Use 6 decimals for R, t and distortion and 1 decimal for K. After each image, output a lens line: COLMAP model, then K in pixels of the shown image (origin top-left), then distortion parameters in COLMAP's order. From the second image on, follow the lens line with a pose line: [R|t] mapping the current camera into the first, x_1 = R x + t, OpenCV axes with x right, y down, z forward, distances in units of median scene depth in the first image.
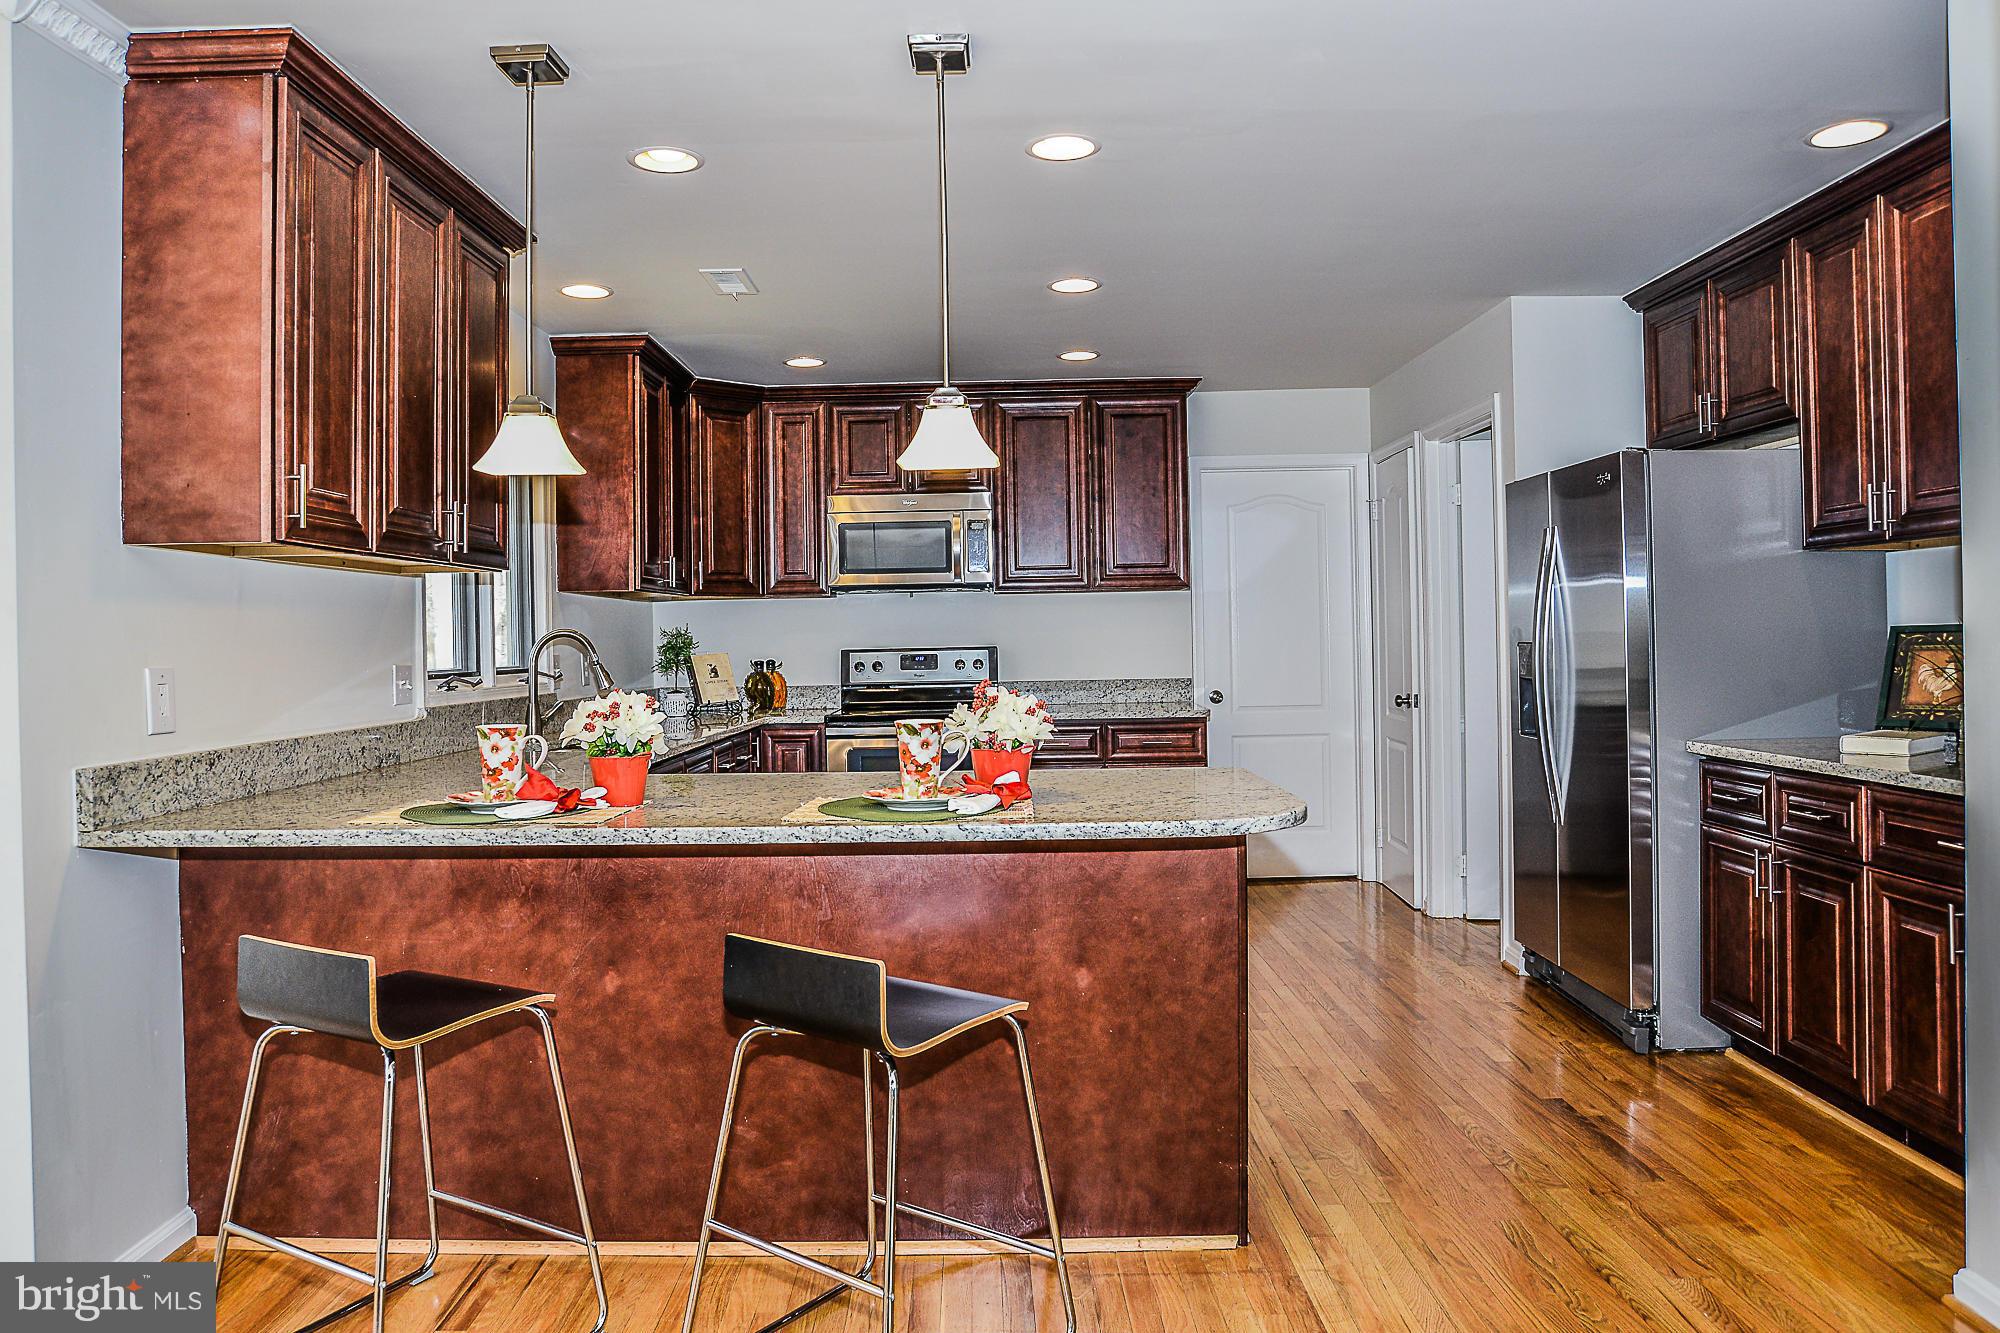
lens RADIAL K [[1348.3, 0, 999.3], [0, 1348.3, 639.0], [0, 0, 1]] dist [-0.064738, 0.014428]
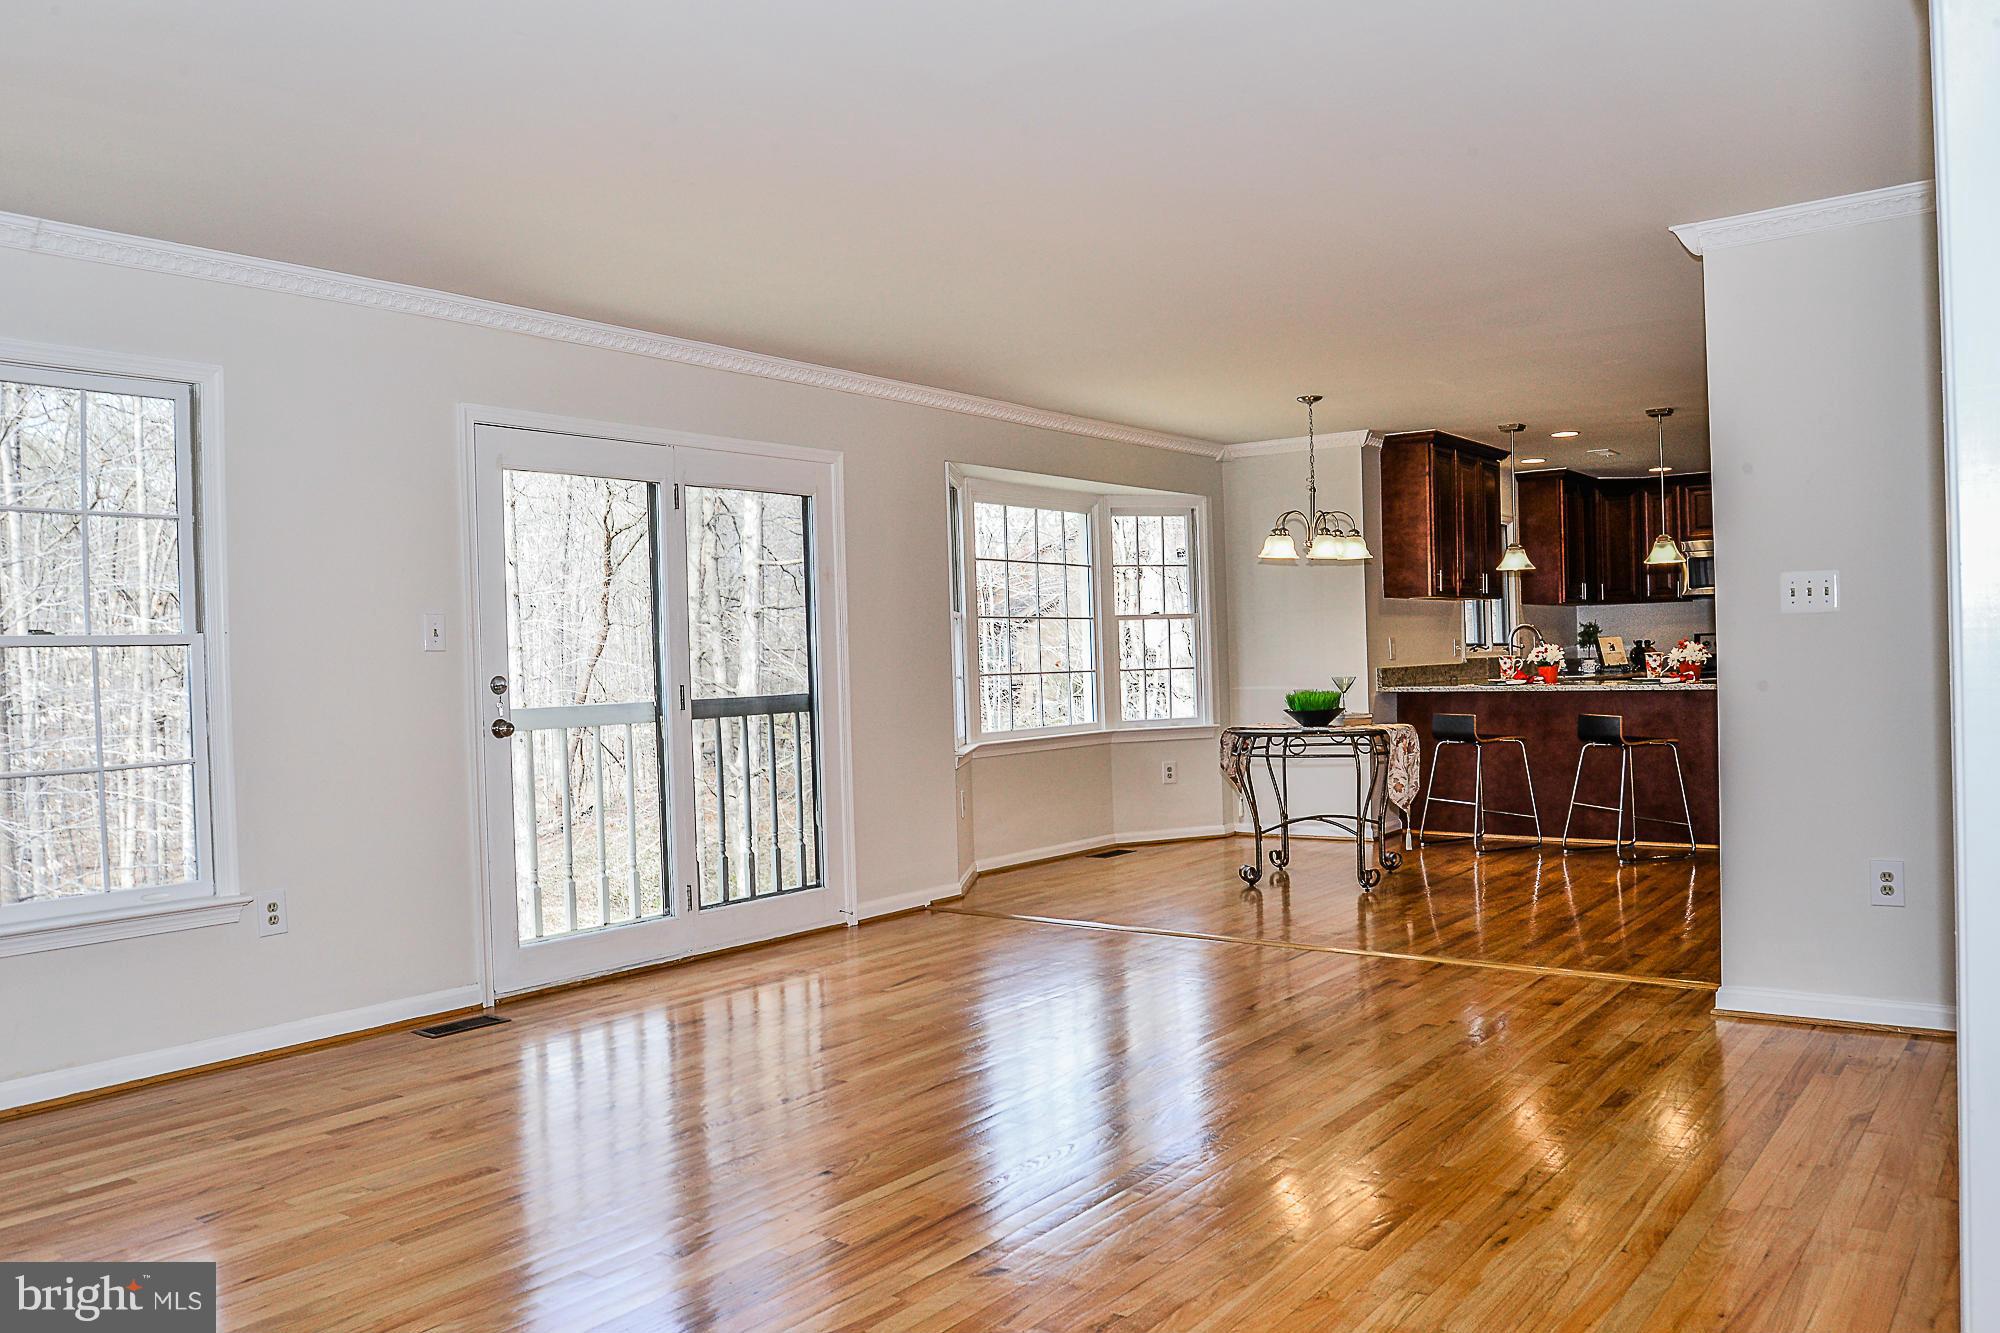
lens RADIAL K [[1456.4, 0, 1018.8], [0, 1456.4, 675.2], [0, 0, 1]] dist [-0.066045, 0.010661]
pose [[0.798435, 0.001798, -0.602078, 0.672579], [0.013699, 0.999682, 0.021152, 0.025424], [0.601925, -0.025136, 0.798157, -2.144715]]
